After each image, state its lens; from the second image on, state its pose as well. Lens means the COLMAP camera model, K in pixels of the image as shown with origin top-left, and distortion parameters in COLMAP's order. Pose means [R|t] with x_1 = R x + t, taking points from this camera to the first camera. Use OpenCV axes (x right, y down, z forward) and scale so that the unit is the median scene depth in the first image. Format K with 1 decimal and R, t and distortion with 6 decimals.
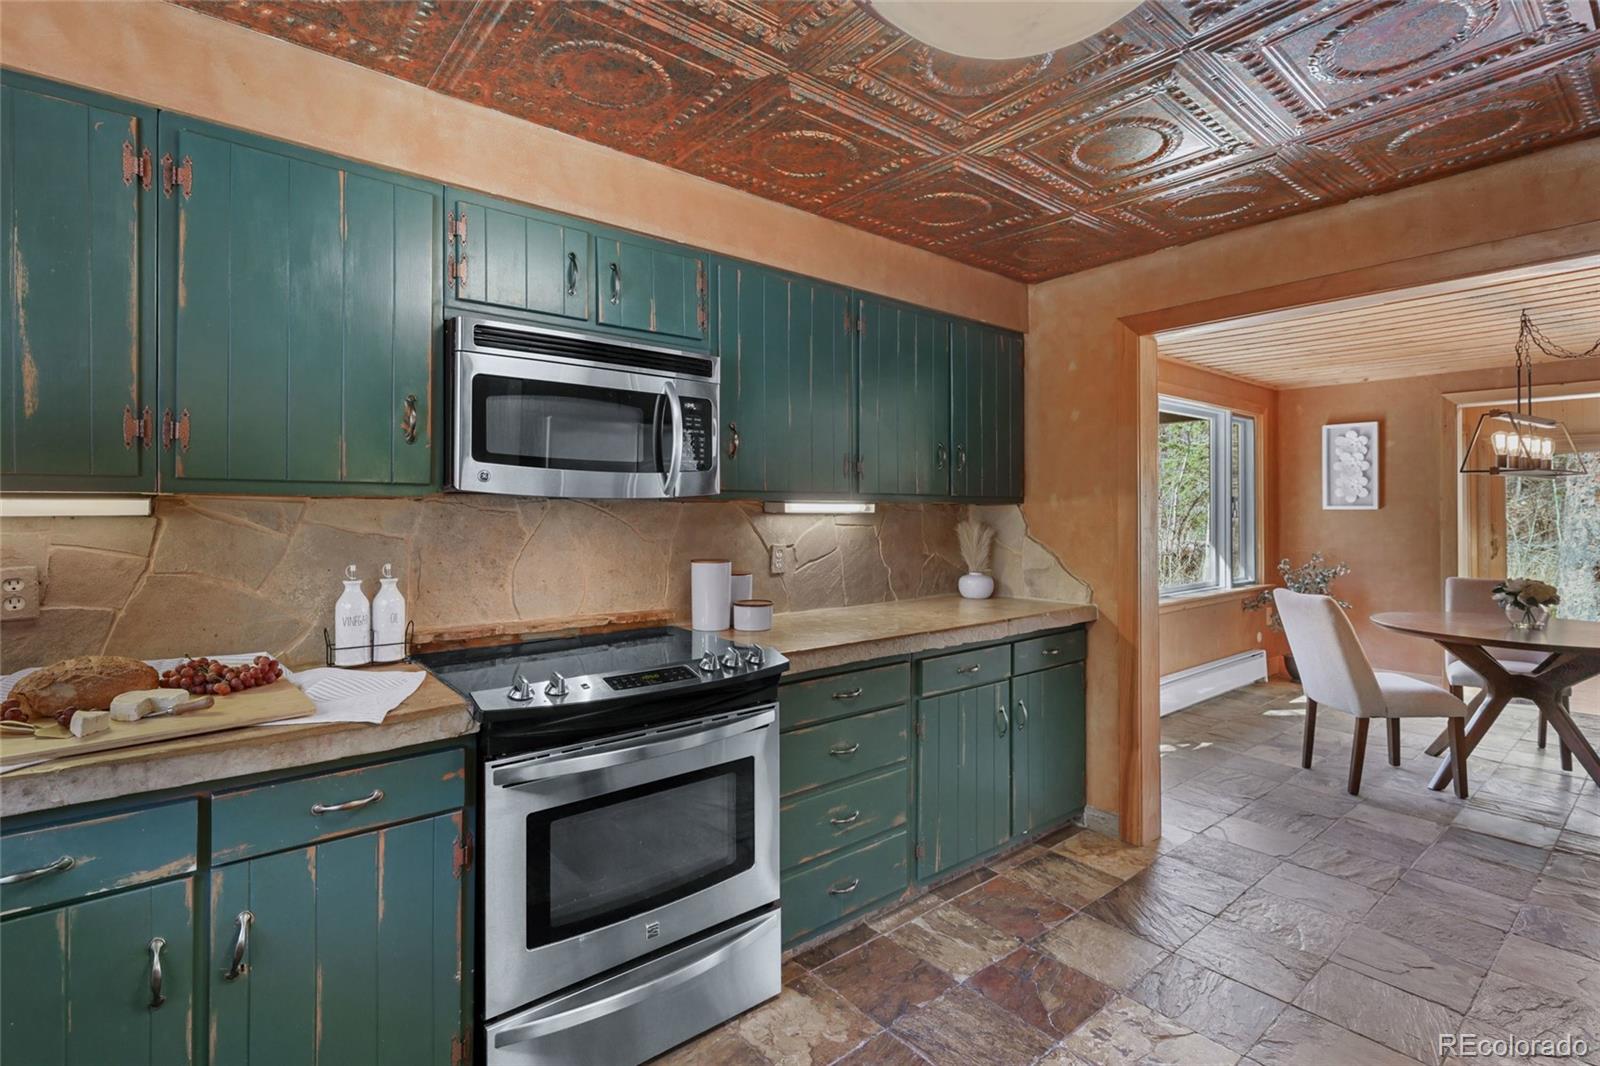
lens RADIAL K [[767.0, 0, 802.6], [0, 767.0, 506.5], [0, 0, 1]] dist [0.002428, -0.000231]
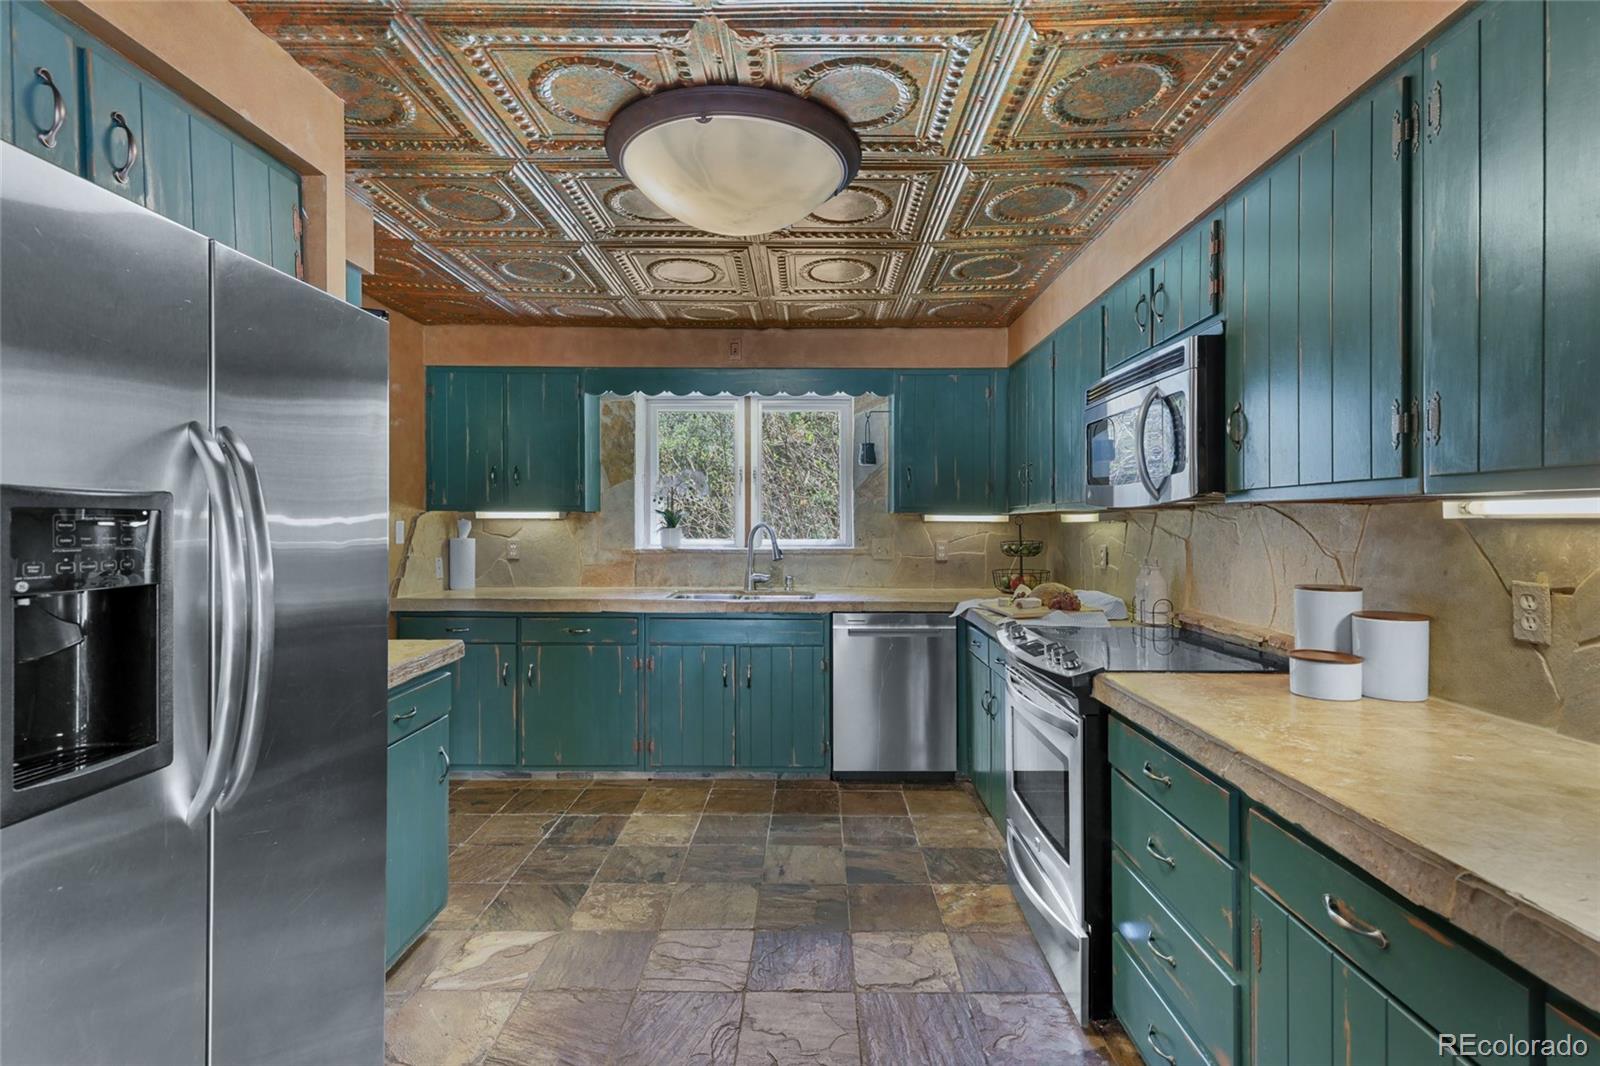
lens RADIAL K [[742.9, 0, 796.3], [0, 742.9, 525.2], [0, 0, 1]] dist [0.008384, -0.000250]
pose [[-0.654535, 0.004033, -0.756021, 0.820235], [0.006162, 0.999981, 0.000000, 0.012178], [0.756007, -0.004659, -0.654547, 1.234593]]
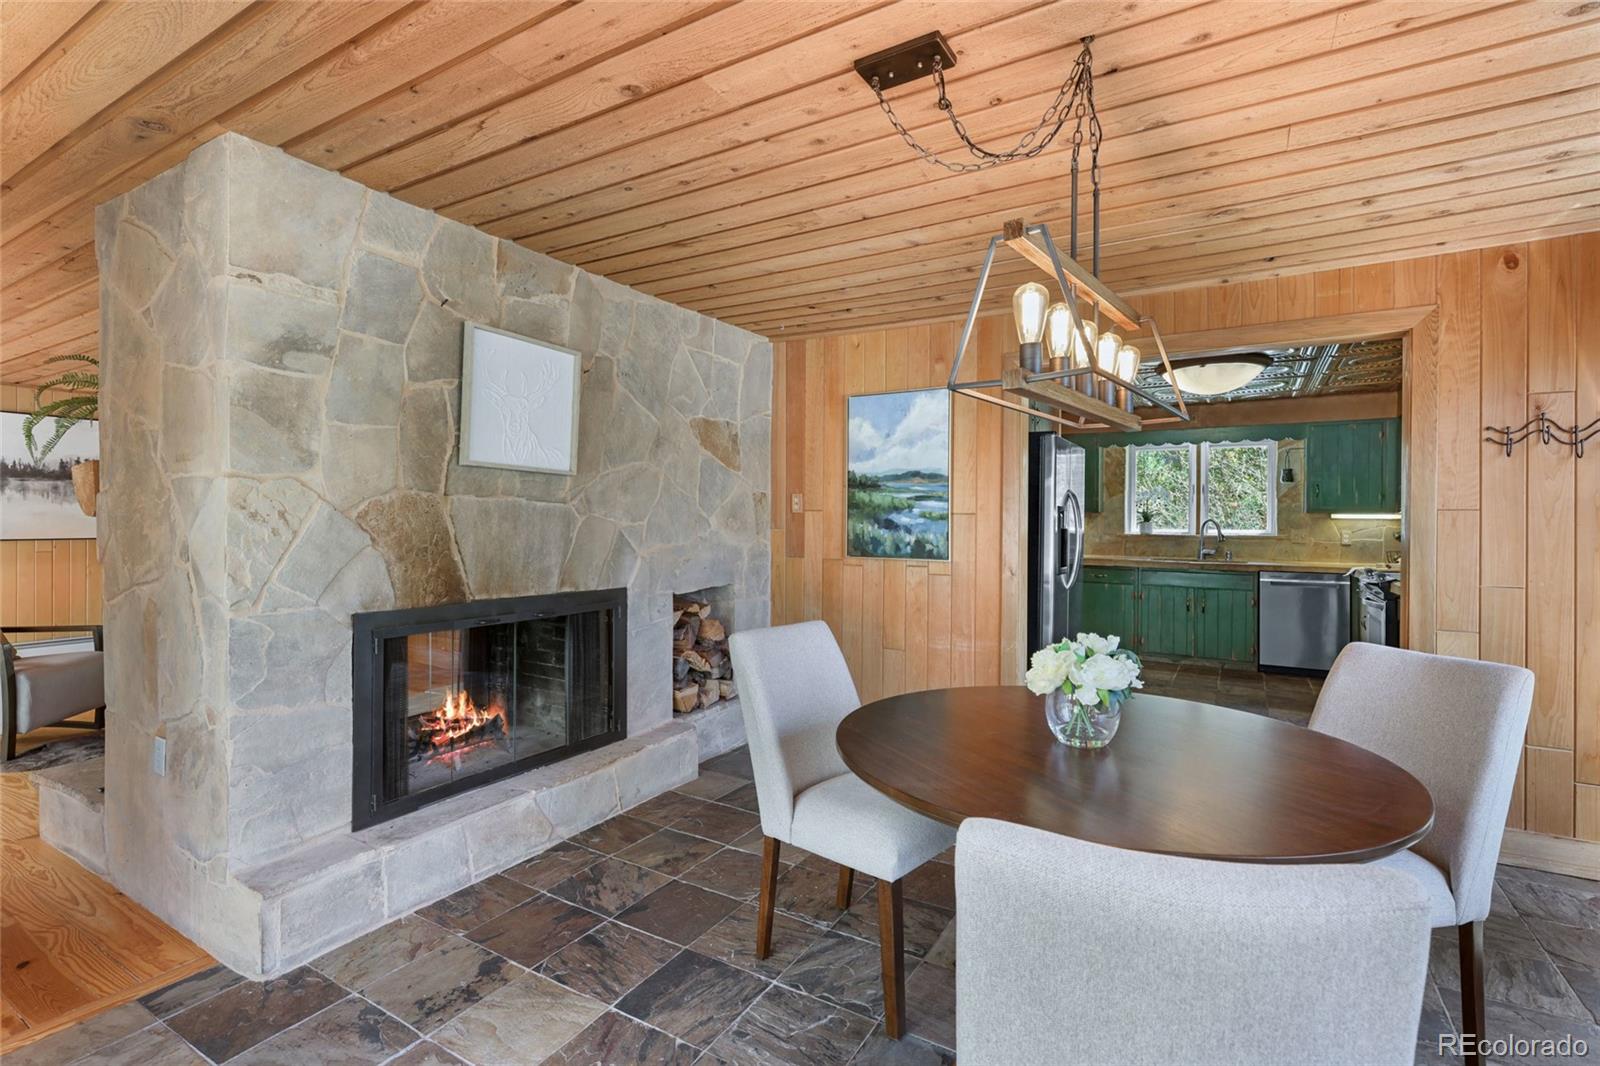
lens RADIAL K [[742.9, 0, 796.3], [0, 742.9, 525.2], [0, 0, 1]] dist [0.008384, -0.000250]
pose [[-0.941800, -0.002487, -0.336164, 2.111937], [-0.001867, 0.999996, -0.002166, 0.040749], [0.336168, -0.001413, -0.941801, 2.273510]]
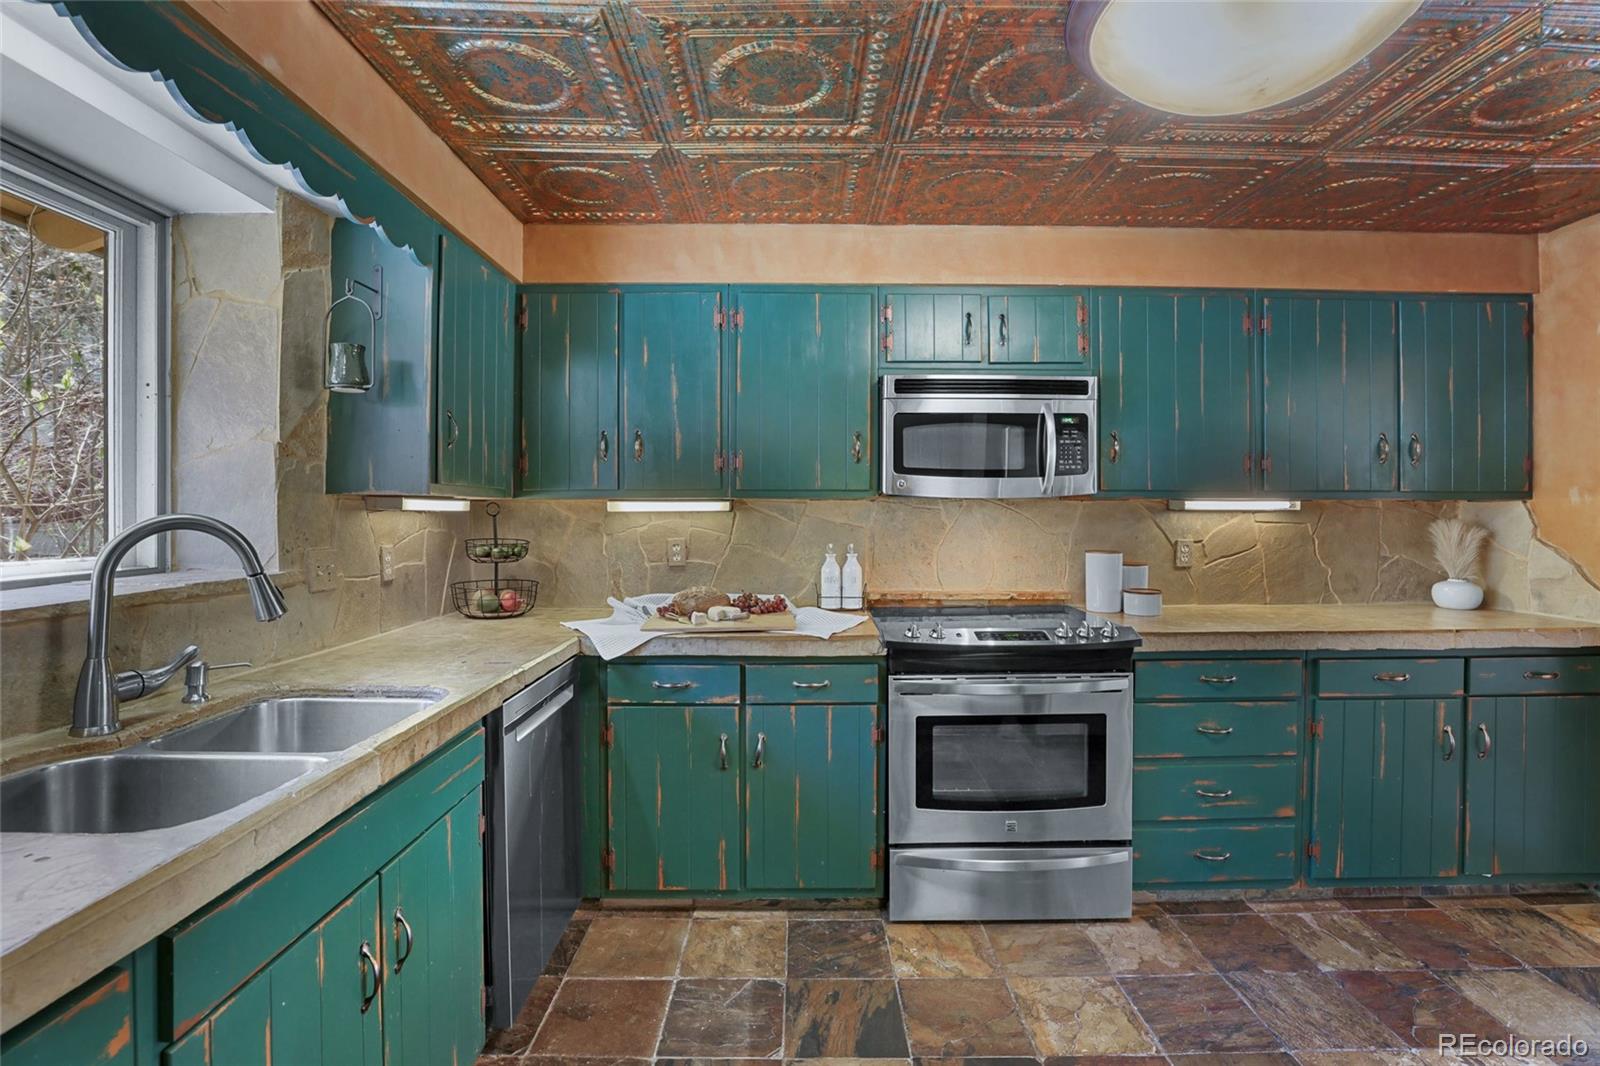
lens RADIAL K [[760.3, 0, 793.0], [0, 760.3, 513.4], [0, 0, 1]] dist [-0.046944, 0.013244]
pose [[0.775372, 0.003599, -0.631494, 0.263260], [0.004093, 0.999934, 0.010724, -0.000505], [0.631491, -0.010900, 0.775306, -0.186260]]
